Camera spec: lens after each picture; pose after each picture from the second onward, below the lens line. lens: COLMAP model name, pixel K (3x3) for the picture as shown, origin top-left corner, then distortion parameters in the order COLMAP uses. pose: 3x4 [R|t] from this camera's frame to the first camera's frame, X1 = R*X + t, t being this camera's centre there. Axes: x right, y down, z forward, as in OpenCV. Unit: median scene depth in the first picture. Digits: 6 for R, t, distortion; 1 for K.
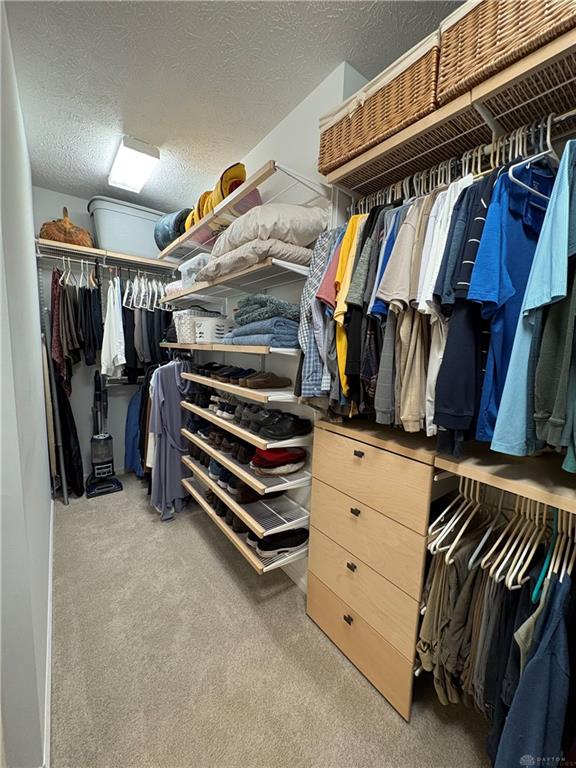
lens RADIAL K [[306.2, 0, 288.9], [0, 306.2, 383.4], [0, 0, 1]] dist [0.002018, -0.000262]
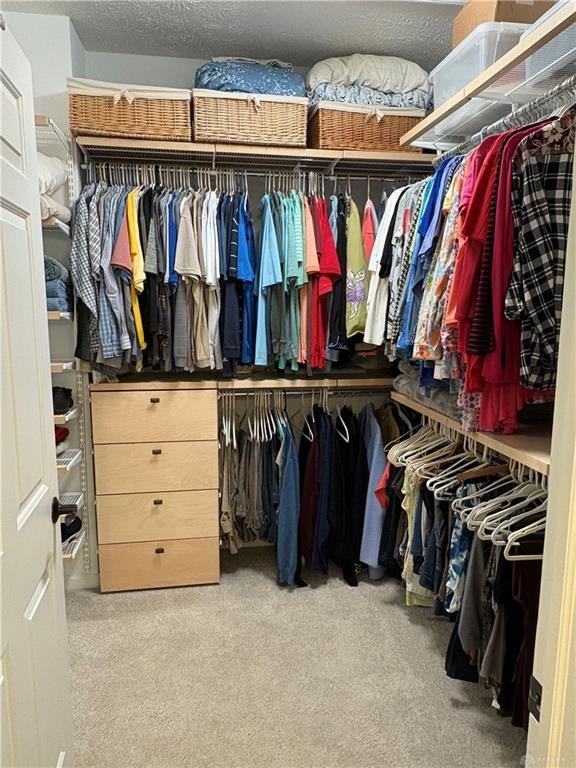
lens RADIAL K [[564.2, 0, 287.4], [0, 564.2, 385.1], [0, 0, 1]] dist [-0.006248, -0.001965]
pose [[0.461891, -0.160754, 0.872247, -1.595006], [0.119288, 0.985762, 0.118507, -0.023899], [-0.878878, 0.049311, 0.474491, -0.523368]]
